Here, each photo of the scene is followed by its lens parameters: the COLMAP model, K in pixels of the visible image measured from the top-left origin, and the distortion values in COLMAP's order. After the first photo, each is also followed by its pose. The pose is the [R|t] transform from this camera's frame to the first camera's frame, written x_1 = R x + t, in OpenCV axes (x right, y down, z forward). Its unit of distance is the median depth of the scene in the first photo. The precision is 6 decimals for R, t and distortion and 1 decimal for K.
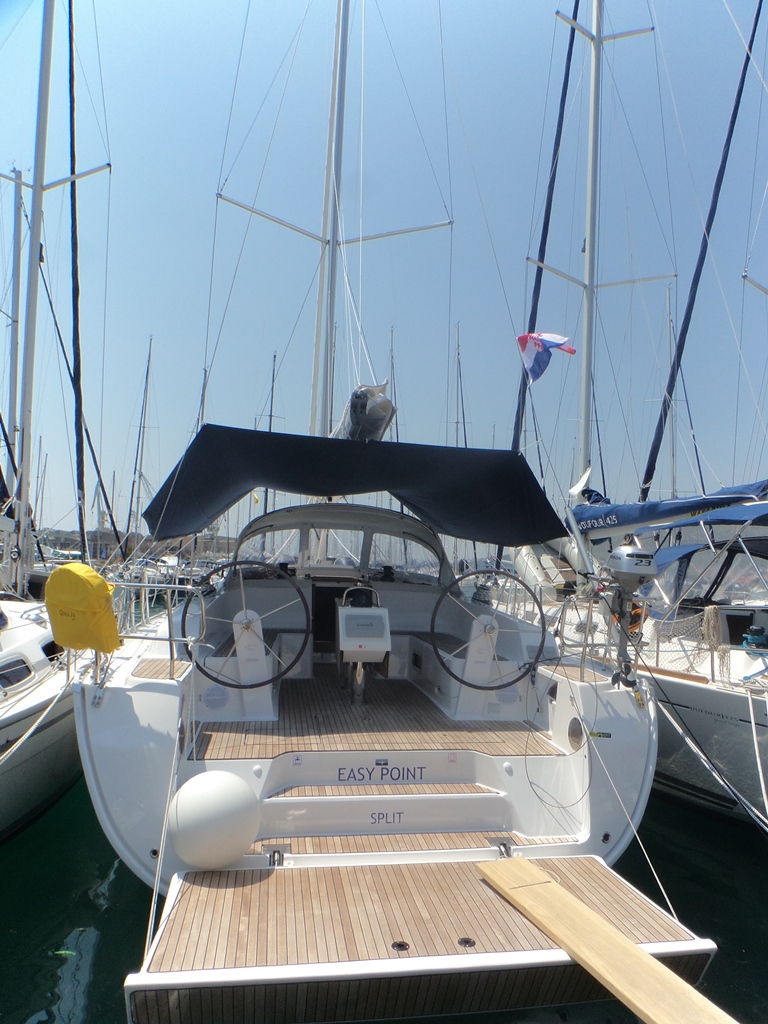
lens RADIAL K [[729.2, 0, 384.0], [0, 729.2, 512.0], [0, 0, 1]] dist [-0.032830, 0.105778]
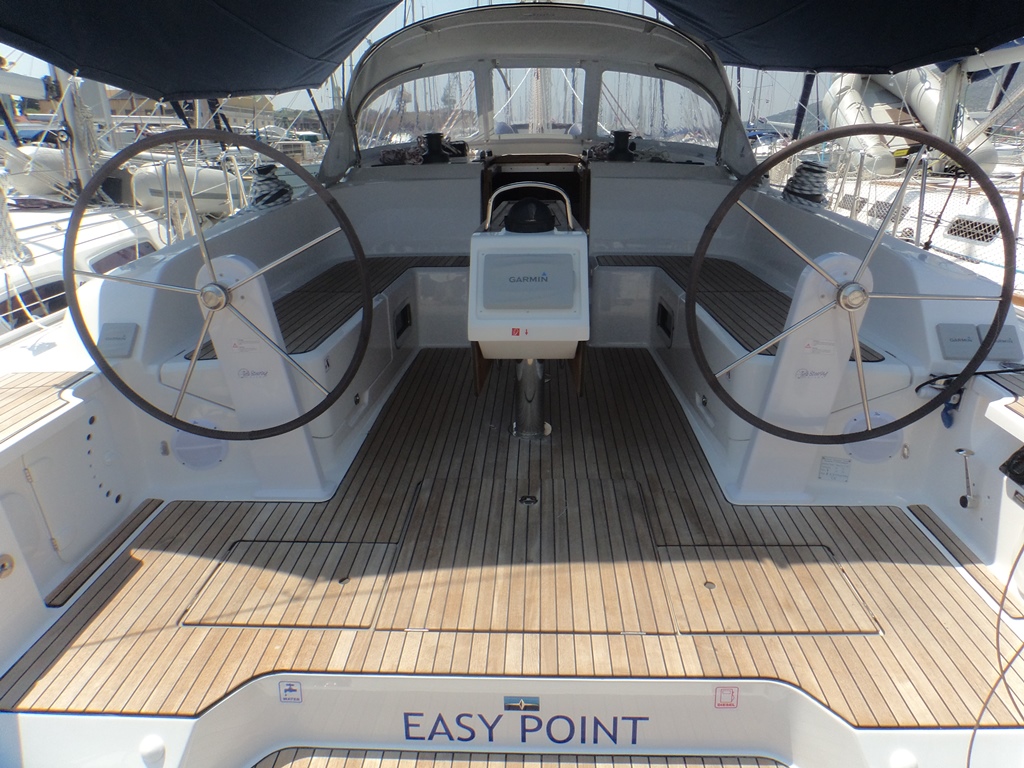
lens RADIAL K [[729.2, 0, 512.0], [0, 729.2, 384.0], [0, 0, 1]] dist [-0.032830, 0.105778]
pose [[0.980870, 0.021166, -0.193512, 0.046680], [0.055860, 0.921662, 0.383952, 0.048696], [0.186479, -0.387416, 0.902848, 0.588778]]
